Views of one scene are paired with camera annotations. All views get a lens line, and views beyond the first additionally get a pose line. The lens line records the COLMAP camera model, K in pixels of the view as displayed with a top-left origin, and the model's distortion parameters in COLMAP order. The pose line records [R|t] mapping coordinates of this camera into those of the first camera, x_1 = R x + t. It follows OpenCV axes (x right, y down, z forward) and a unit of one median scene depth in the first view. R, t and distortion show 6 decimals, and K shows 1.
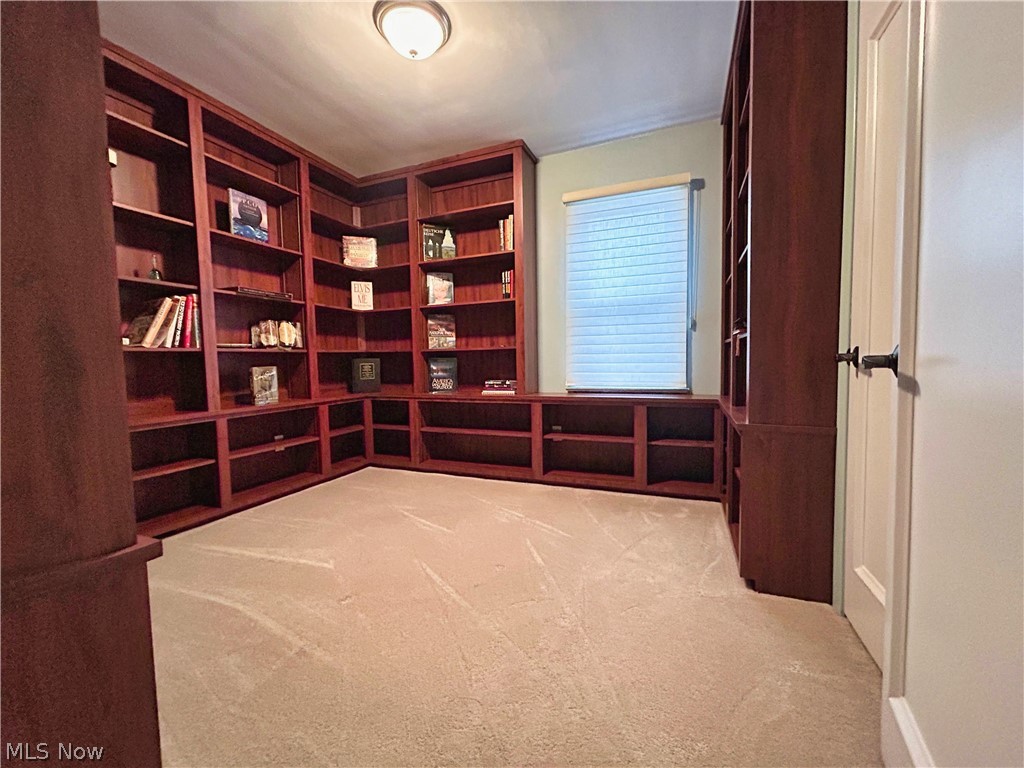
lens RADIAL K [[413.4, 0, 516.0], [0, 413.4, 379.3], [0, 0, 1]] dist [0.000201, 0.000410]
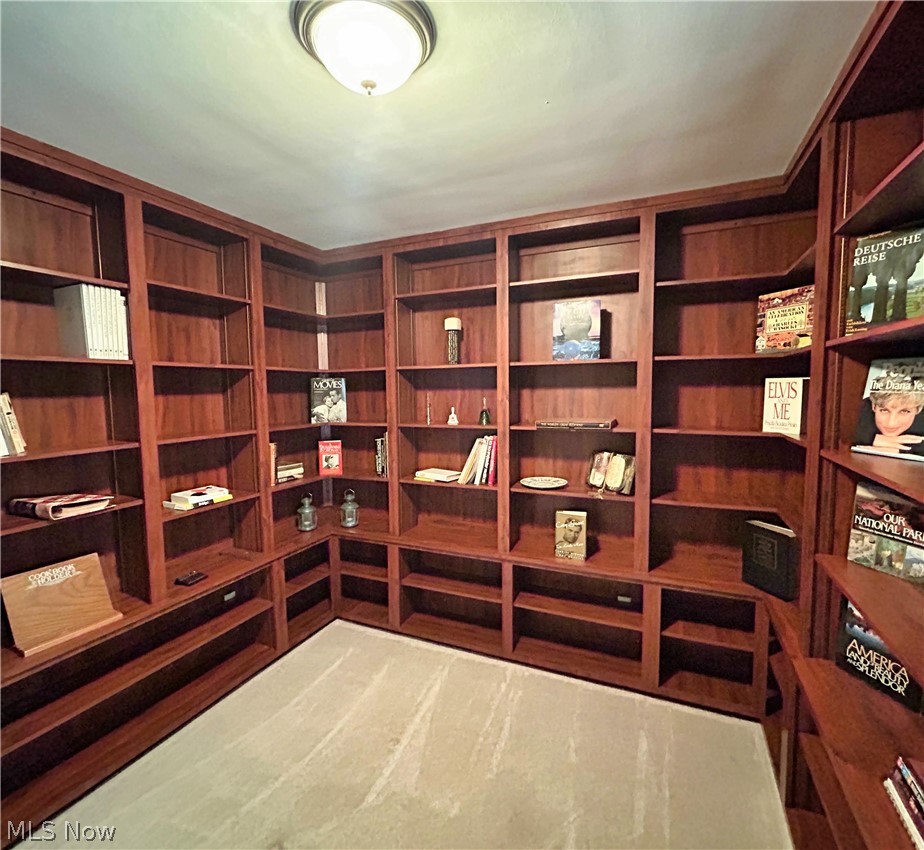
lens RADIAL K [[452.5, 0, 462.0], [0, 452.5, 425.0], [0, 0, 1]] dist [-0.001077, -0.000341]
pose [[-0.030306, 0.099216, -0.994604, 0.255016], [-0.038506, 0.994207, 0.100350, -0.277232], [0.998799, 0.041340, -0.026310, 0.786694]]
